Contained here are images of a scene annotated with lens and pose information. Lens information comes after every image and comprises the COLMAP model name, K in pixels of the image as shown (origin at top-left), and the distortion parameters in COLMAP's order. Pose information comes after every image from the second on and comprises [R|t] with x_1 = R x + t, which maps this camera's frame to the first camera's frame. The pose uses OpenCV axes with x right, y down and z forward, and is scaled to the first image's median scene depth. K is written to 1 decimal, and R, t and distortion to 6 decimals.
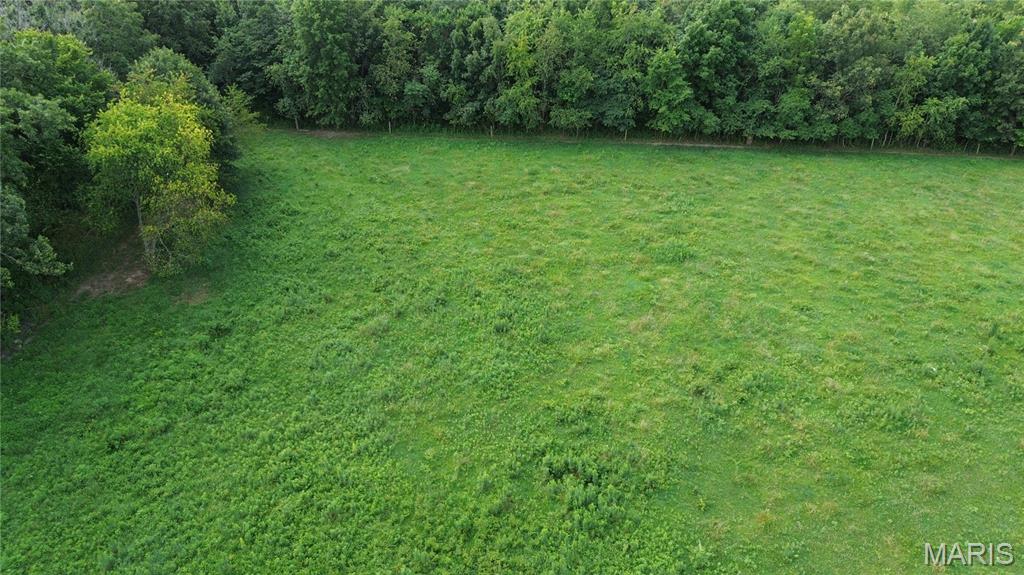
lens RADIAL K [[735.9, 0, 510.7], [0, 735.9, 287.3], [0, 0, 1]] dist [0.062221, -0.050312]
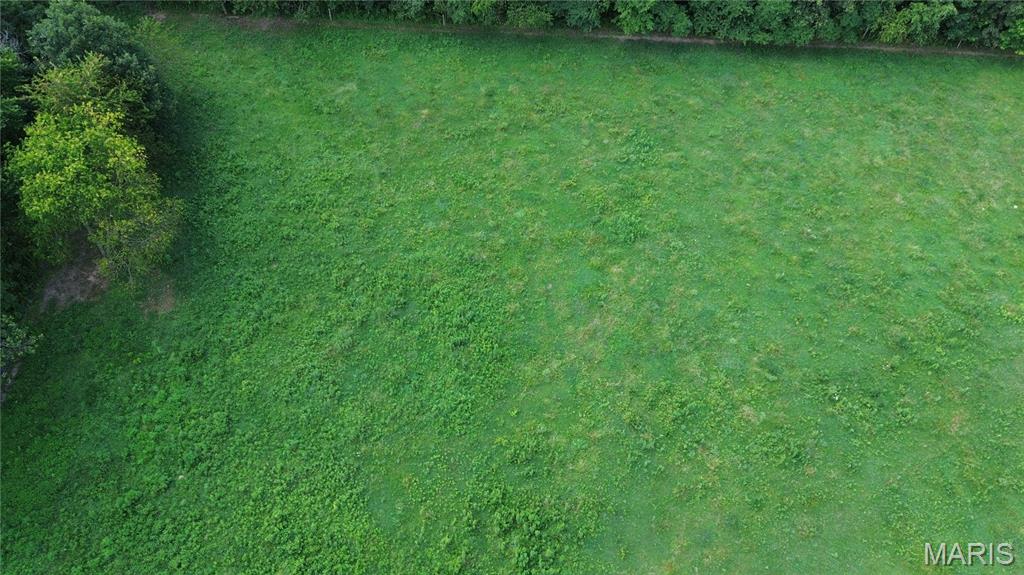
lens RADIAL K [[735.9, 0, 512.7], [0, 735.9, 292.9], [0, 0, 1]] dist [0.062221, -0.050312]
pose [[0.999147, -0.023775, 0.033751, 0.028752], [0.007229, 0.905645, 0.423976, -0.427420], [-0.040647, -0.423370, 0.905044, 0.045438]]
